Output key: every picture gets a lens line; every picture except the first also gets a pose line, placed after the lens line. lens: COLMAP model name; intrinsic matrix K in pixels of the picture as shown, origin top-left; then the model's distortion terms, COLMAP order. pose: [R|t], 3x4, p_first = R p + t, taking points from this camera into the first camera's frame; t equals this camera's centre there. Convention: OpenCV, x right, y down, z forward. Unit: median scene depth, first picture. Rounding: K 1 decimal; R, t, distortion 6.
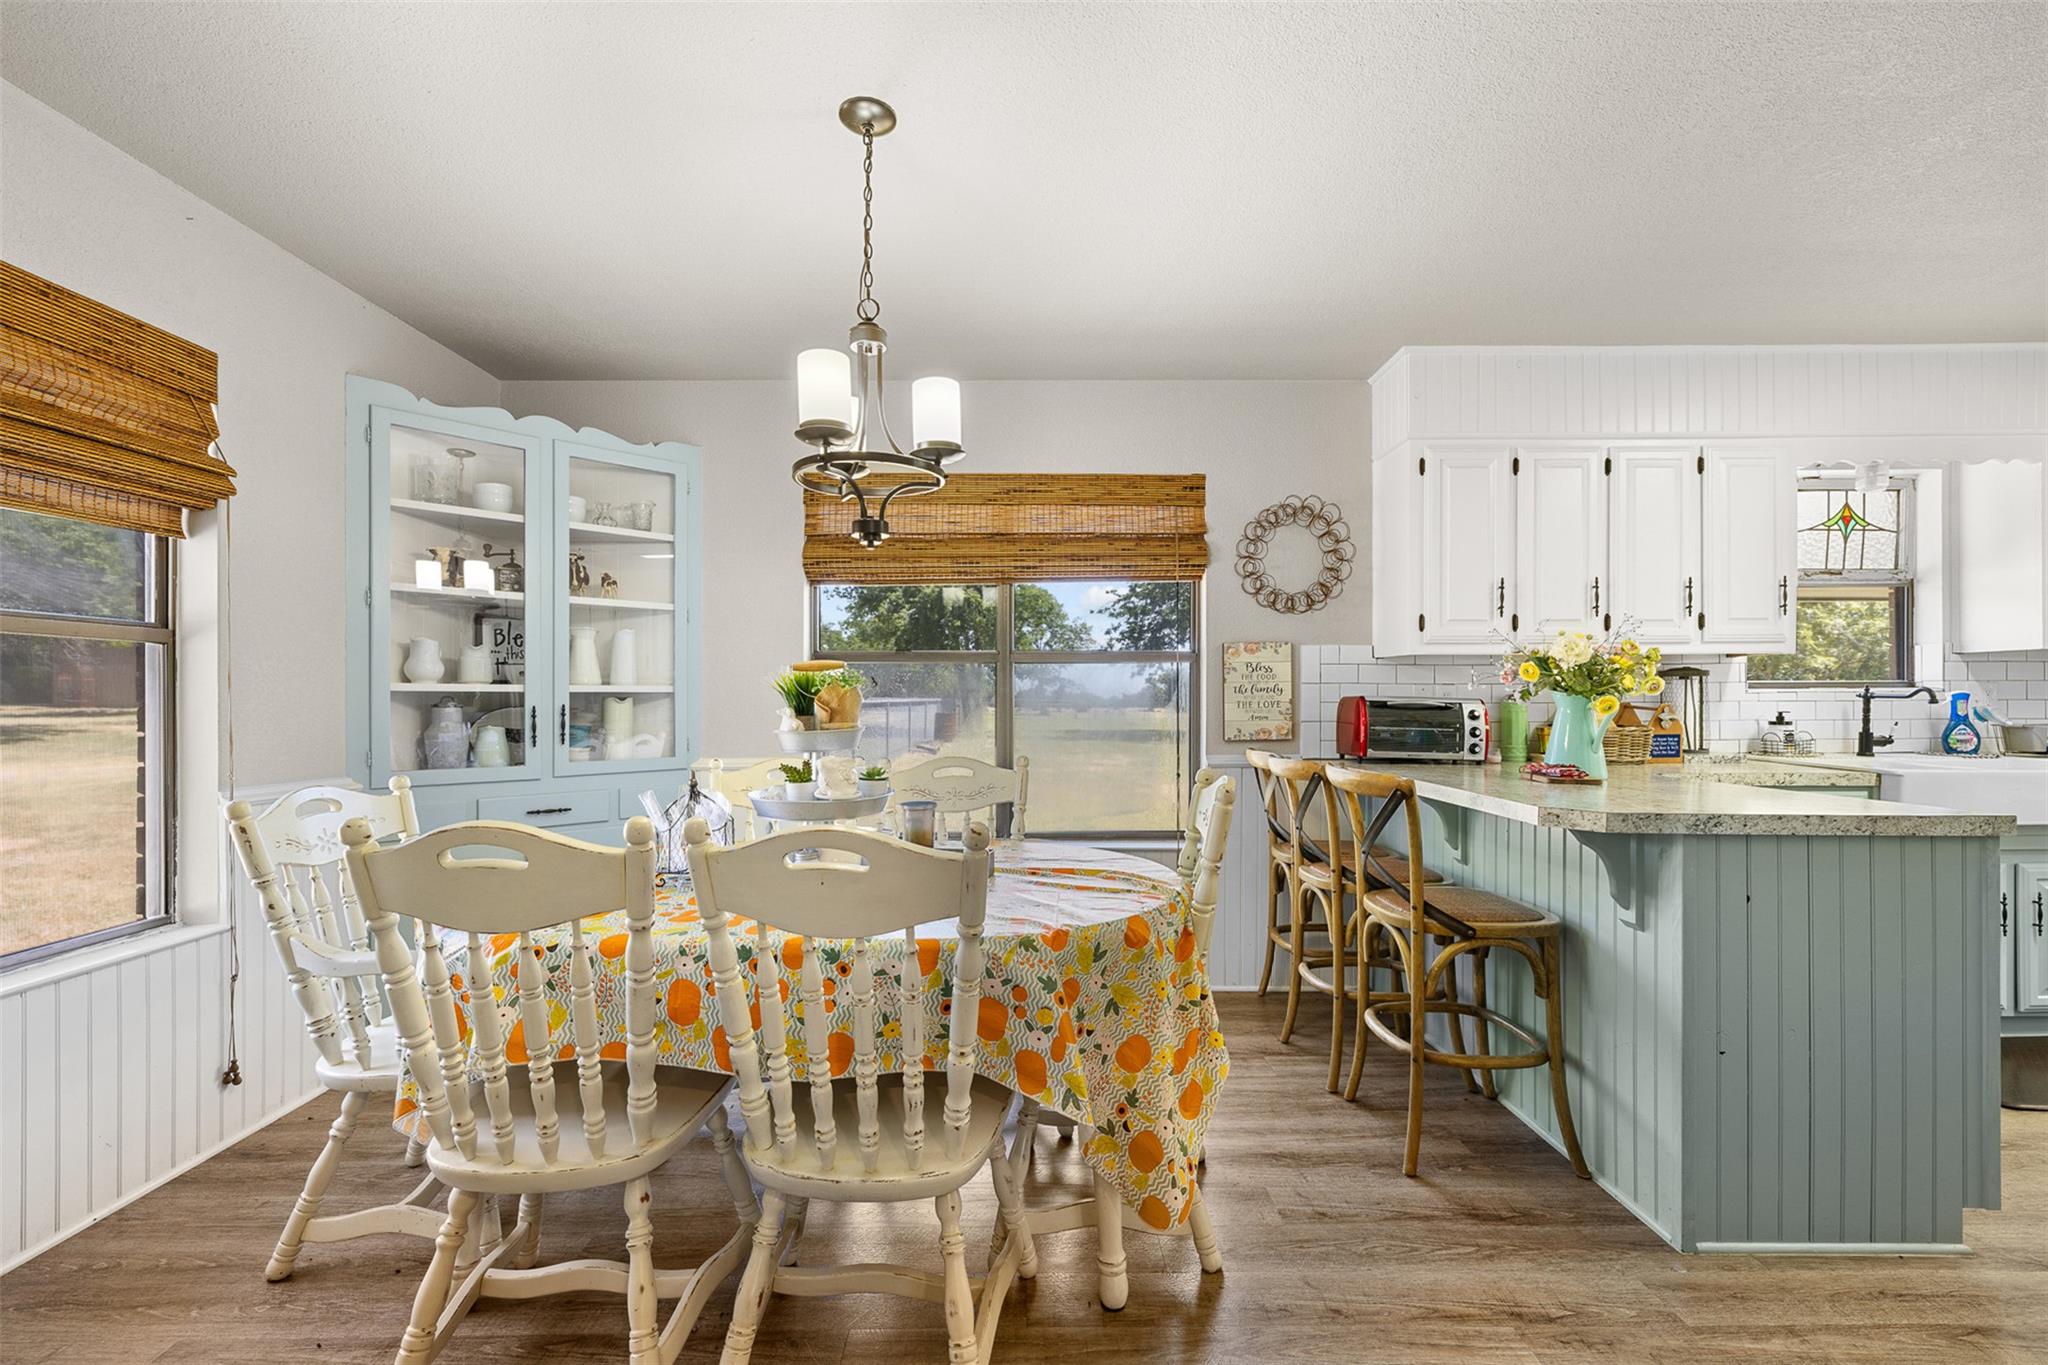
lens RADIAL K [[870.3, 0, 1023.0], [0, 870.3, 699.2], [0, 0, 1]] dist [-0.000033, -0.000094]
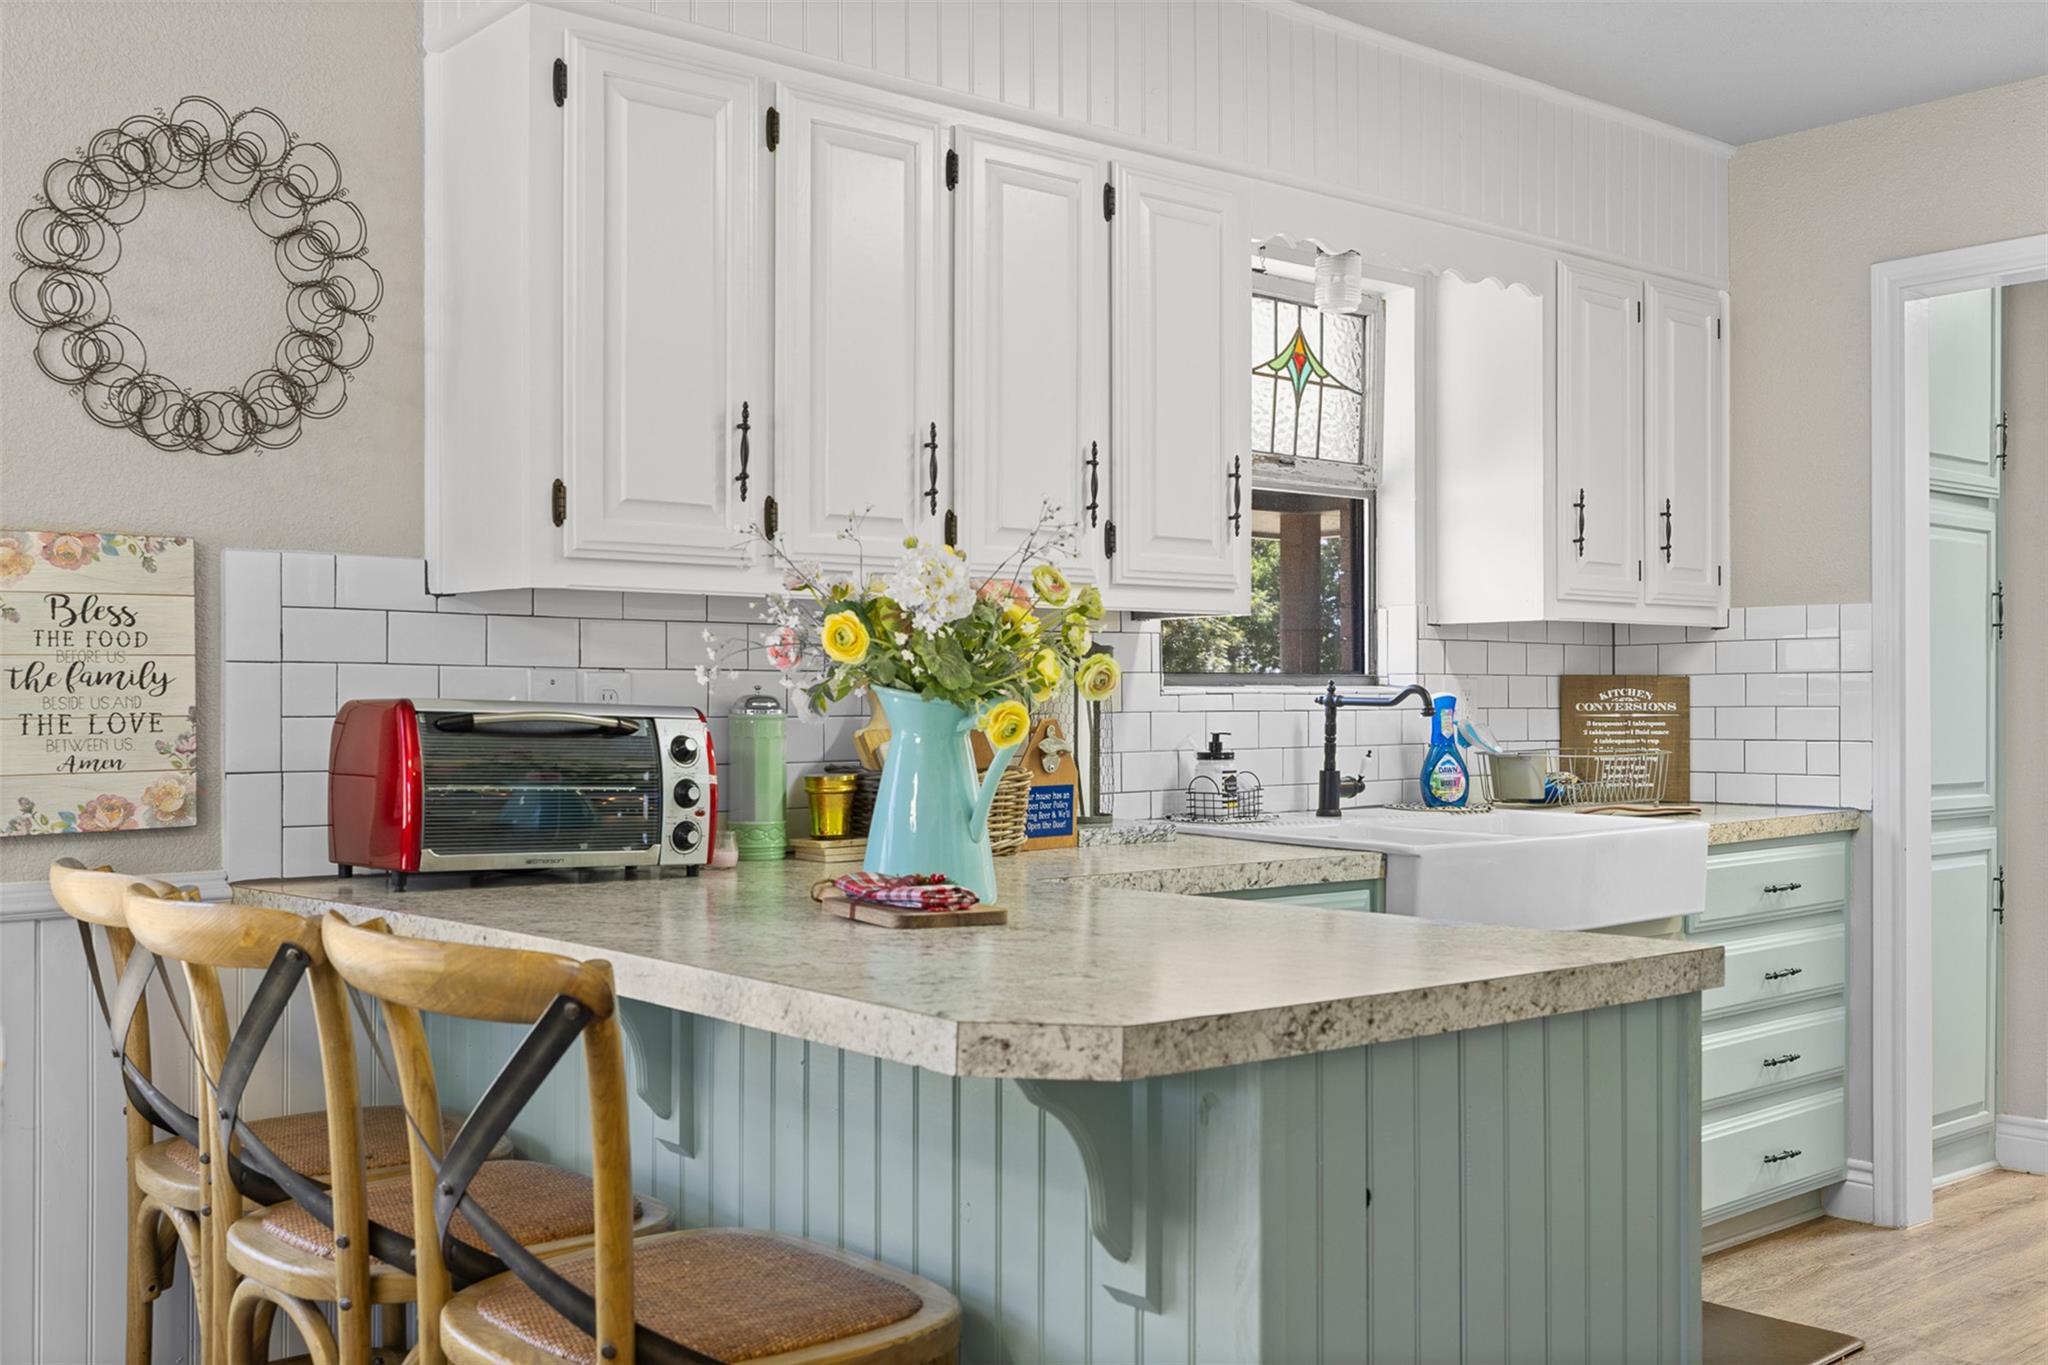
lens RADIAL K [[1996.3, 0, 1026.7], [0, 1996.3, 712.5], [0, 0, 1]] dist [-0.007190, 0.019748]
pose [[0.760610, -0.001548, 0.649207, 0.056379], [-0.001581, 0.999990, 0.004236, -0.001947], [-0.649207, -0.004248, 0.760600, 0.220955]]
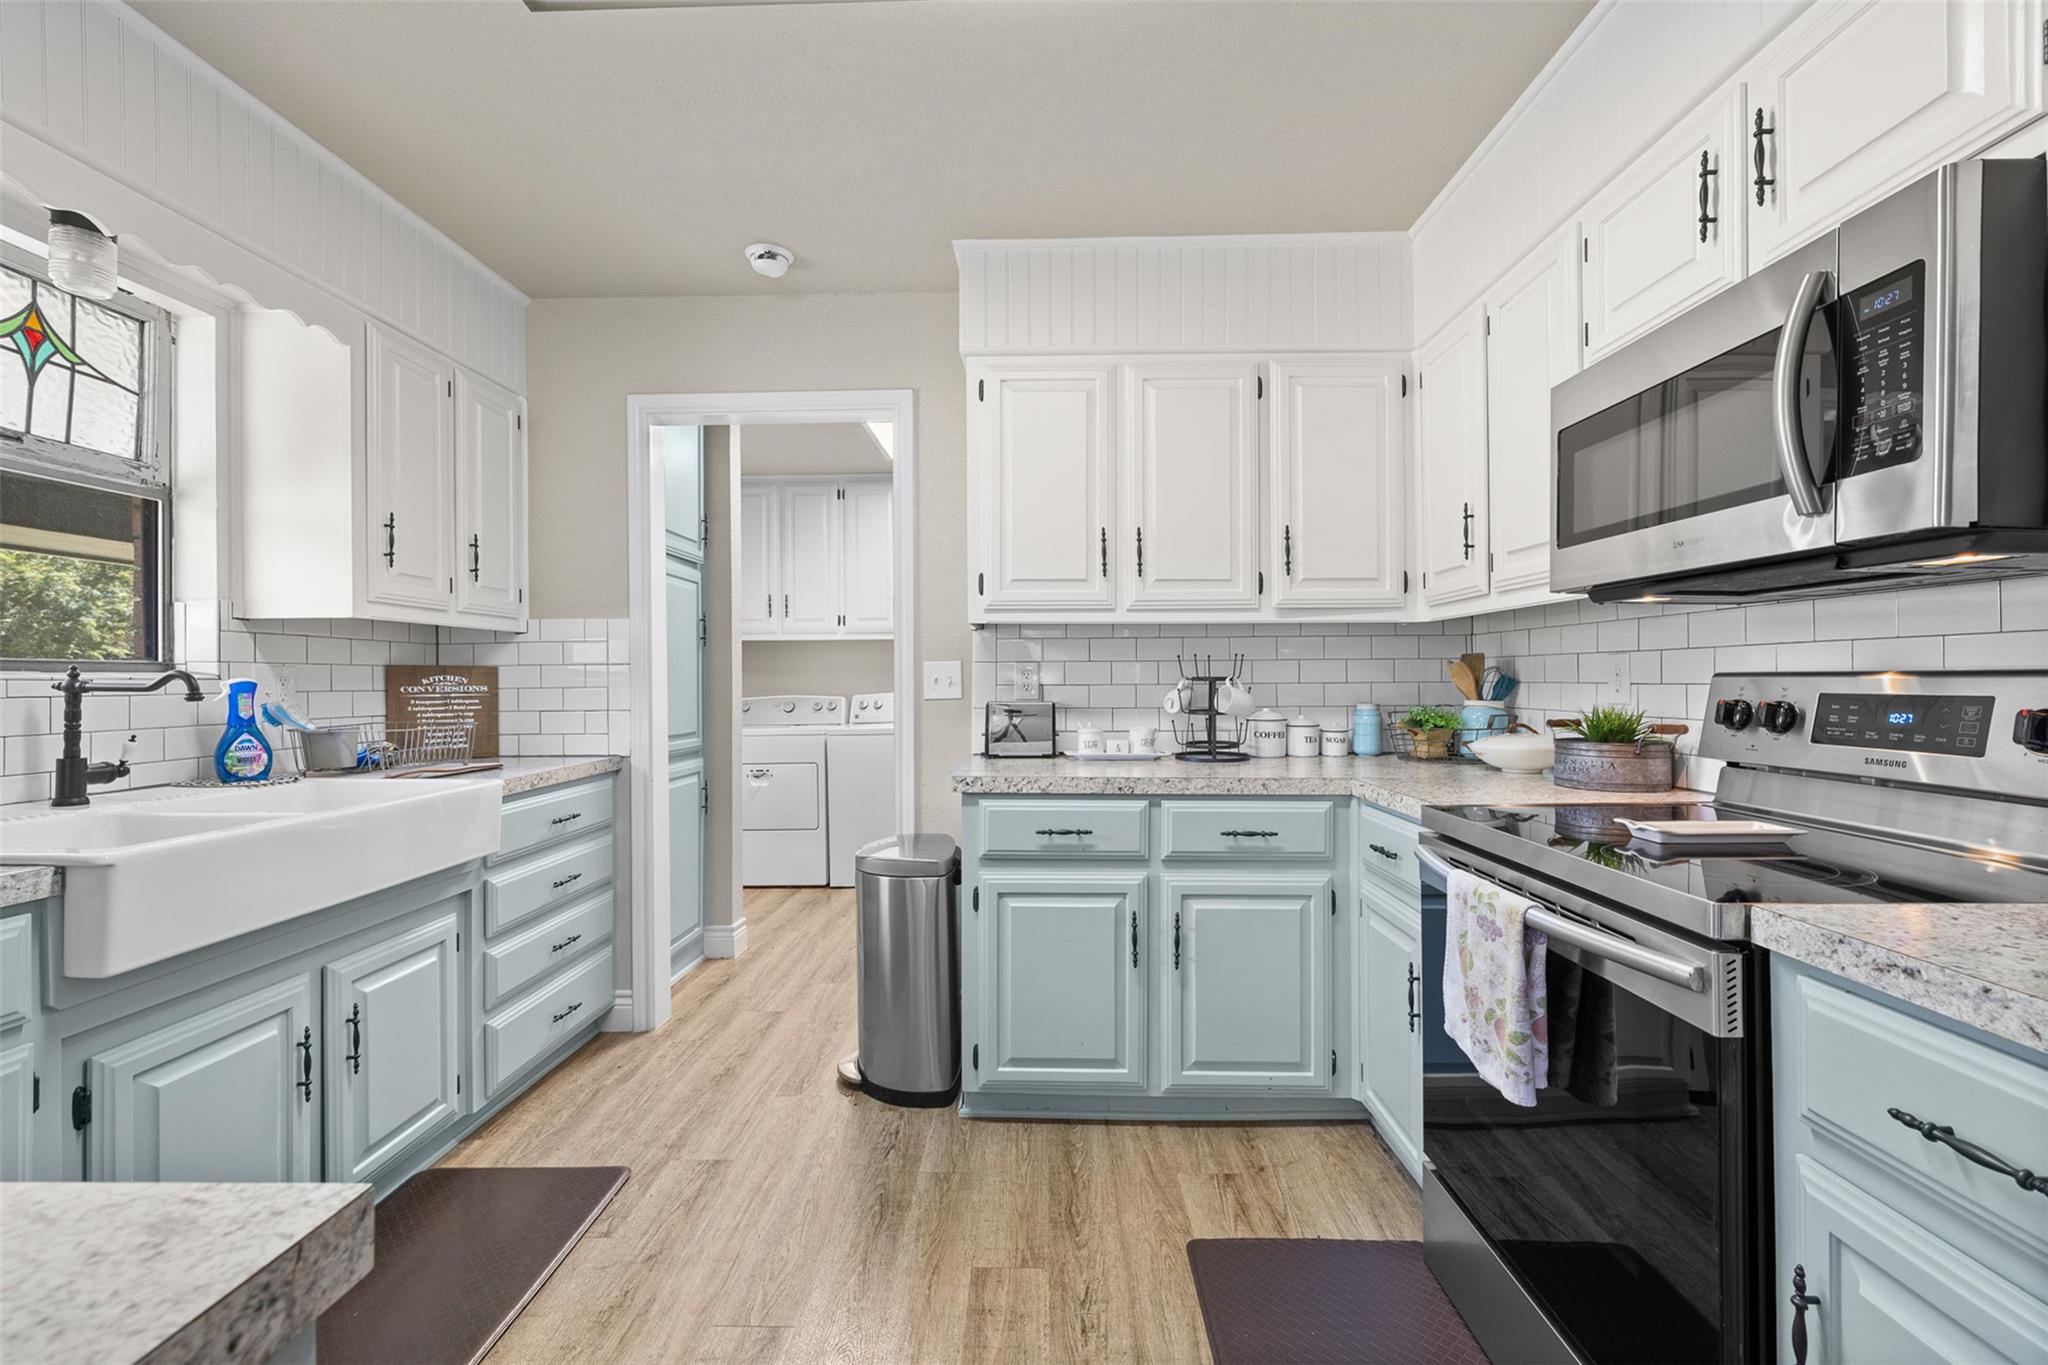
lens RADIAL K [[877.4, 0, 1024.0], [0, 877.4, 682.5], [0, 0, 1]] dist [0.001135, 0.000397]
pose [[0.035343, 0.000640, 0.999375, 0.505008], [0.003739, 0.999993, -0.000773, -0.004280], [-0.999368, 0.003764, 0.035340, 0.452059]]
